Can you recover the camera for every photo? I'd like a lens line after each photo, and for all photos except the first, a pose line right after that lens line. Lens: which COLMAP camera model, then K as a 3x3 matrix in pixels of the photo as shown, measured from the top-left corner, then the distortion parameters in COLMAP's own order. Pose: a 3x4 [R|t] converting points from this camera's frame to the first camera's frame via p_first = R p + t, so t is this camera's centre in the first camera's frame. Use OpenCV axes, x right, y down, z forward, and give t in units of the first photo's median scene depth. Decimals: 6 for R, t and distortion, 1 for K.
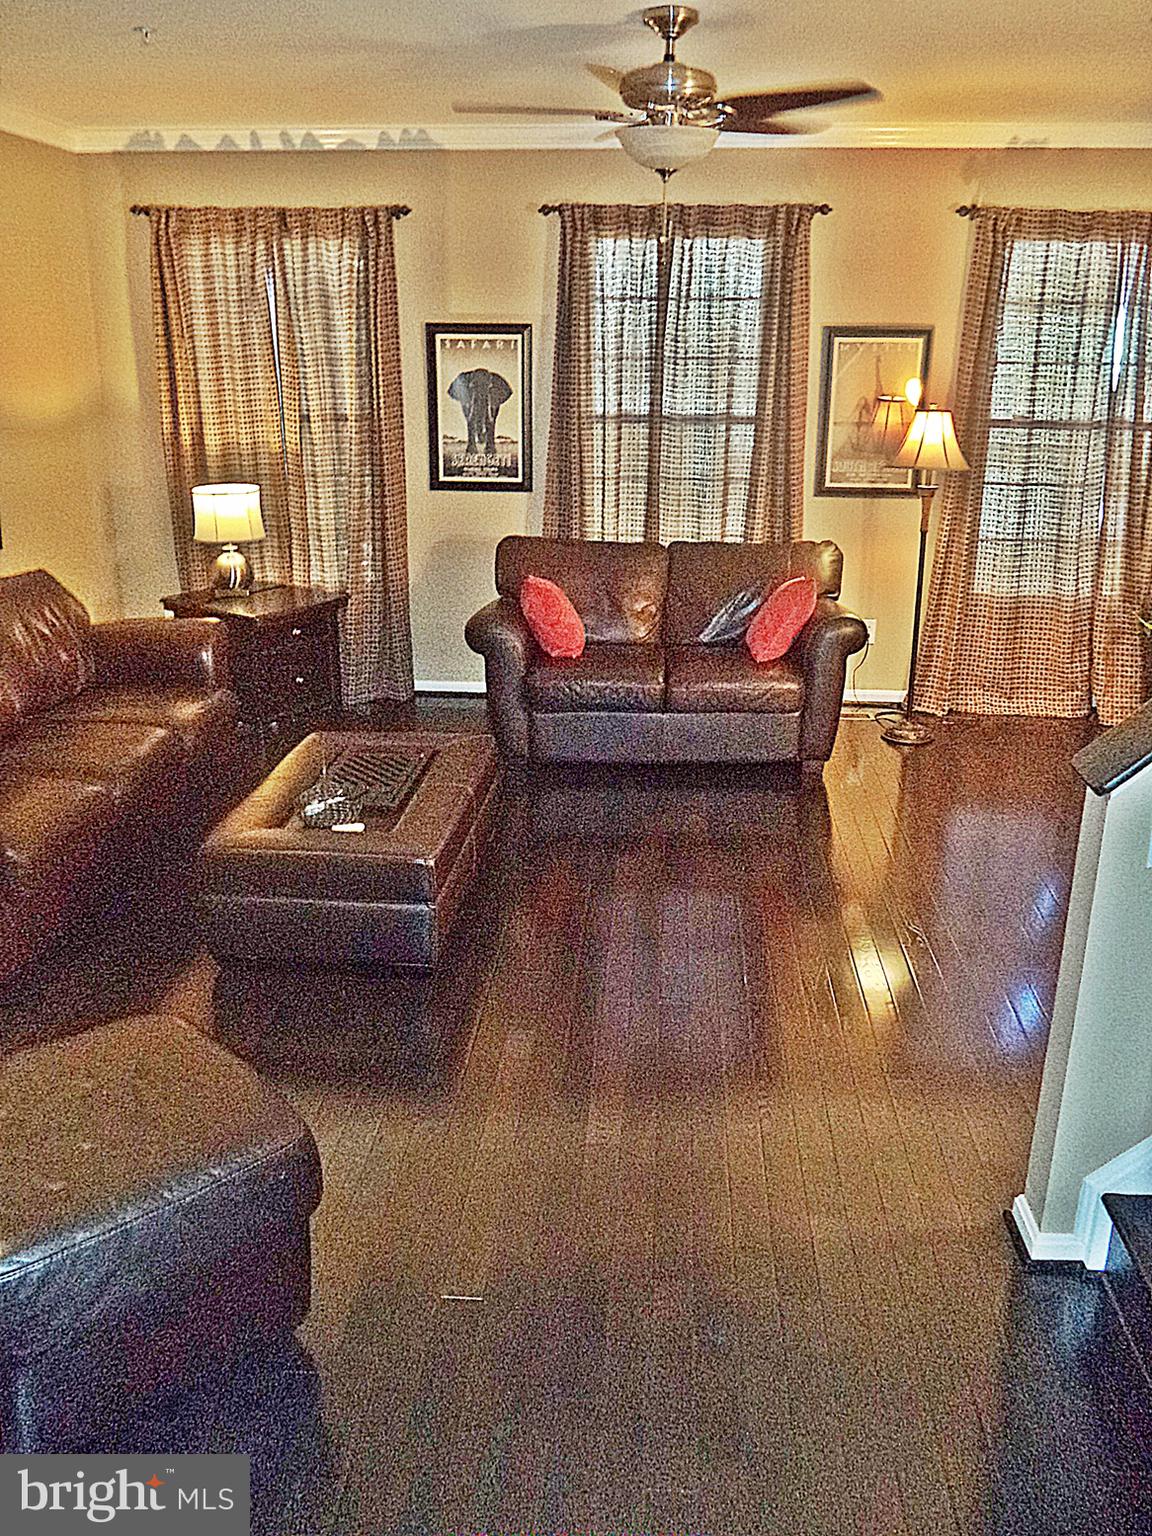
lens RADIAL K [[1251.4, 0, 582.9], [0, 1251.4, 793.8], [0, 0, 1]] dist [-0.019584, -0.013161]
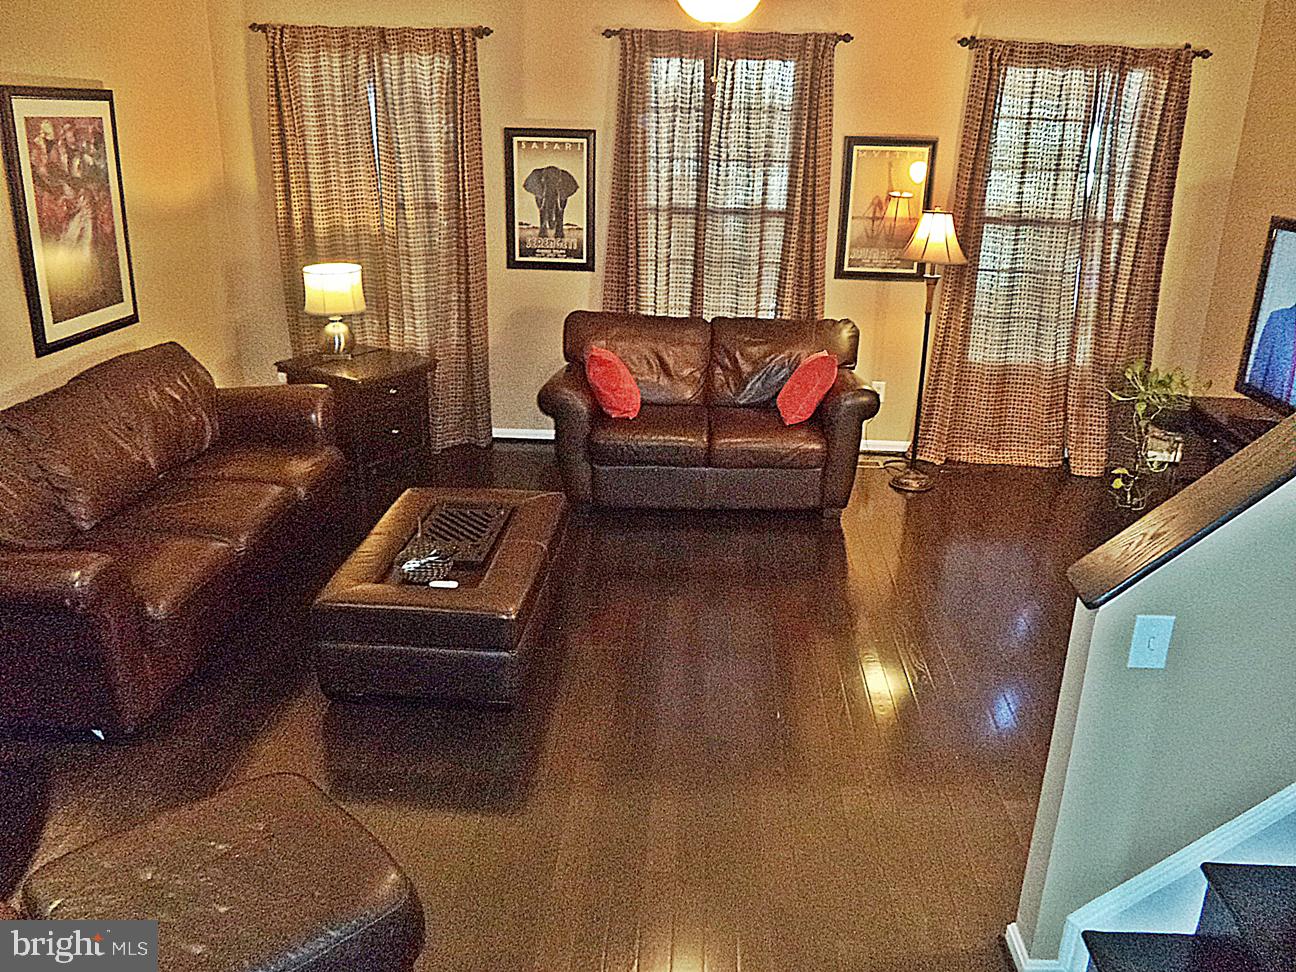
lens RADIAL K [[1055.9, 0, 650.9], [0, 1055.9, 487.7], [0, 0, 1]] dist [-0.019584, -0.013161]
pose [[0.999673, 0.007136, 0.024541, -0.011358], [-0.007495, 0.999866, 0.014547, -0.056296], [-0.024434, -0.014726, 0.999593, 0.007458]]
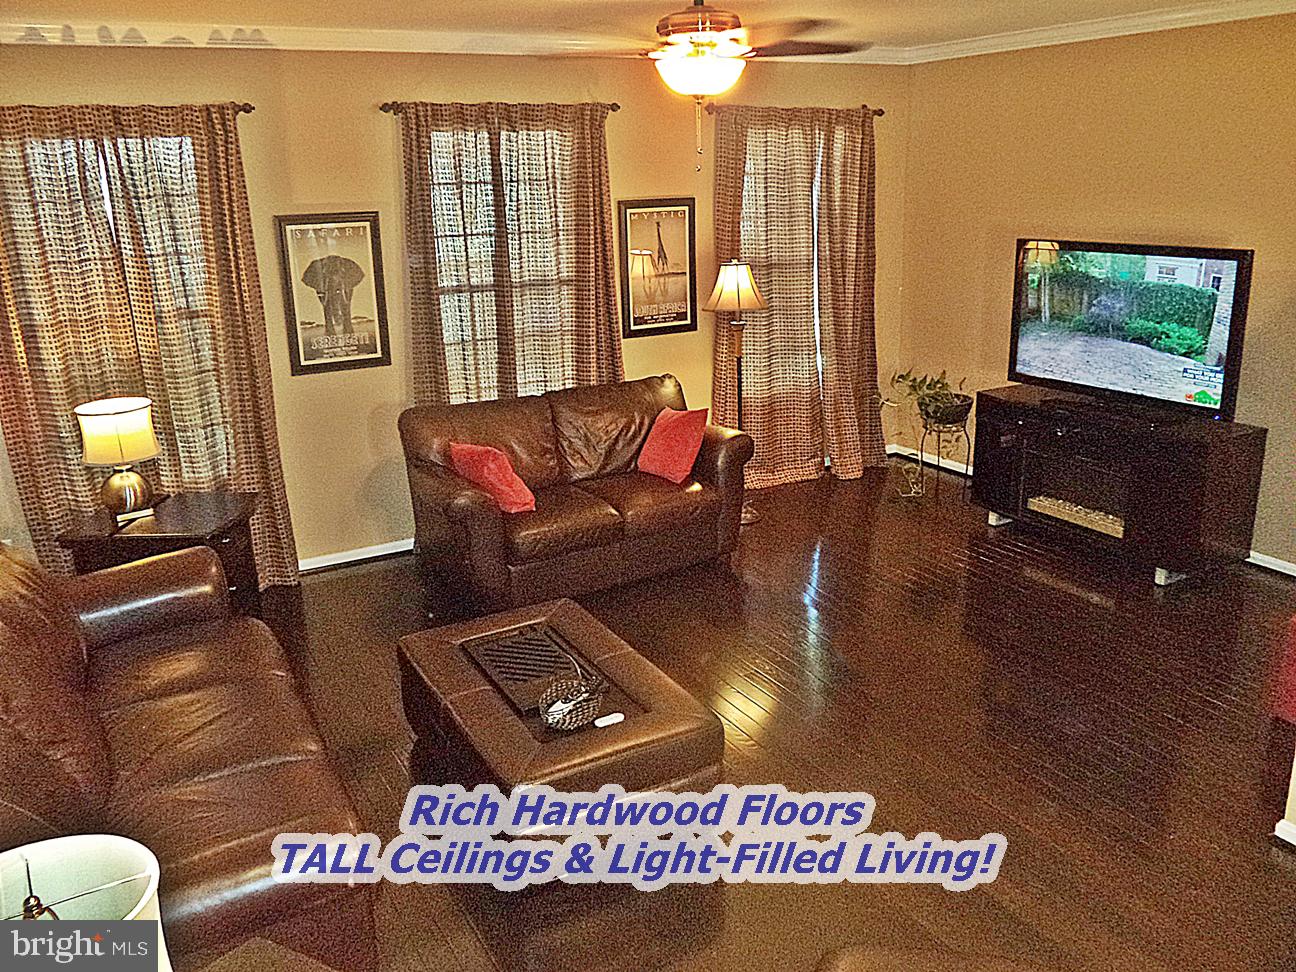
lens RADIAL K [[1055.9, 0, 651.8], [0, 1055.9, 489.5], [0, 0, 1]] dist [-0.019584, -0.013161]
pose [[0.830147, -0.189670, 0.524291, -0.366107], [0.212779, 0.976961, 0.016523, -0.111424], [-0.515346, 0.097842, 0.851379, 0.141469]]
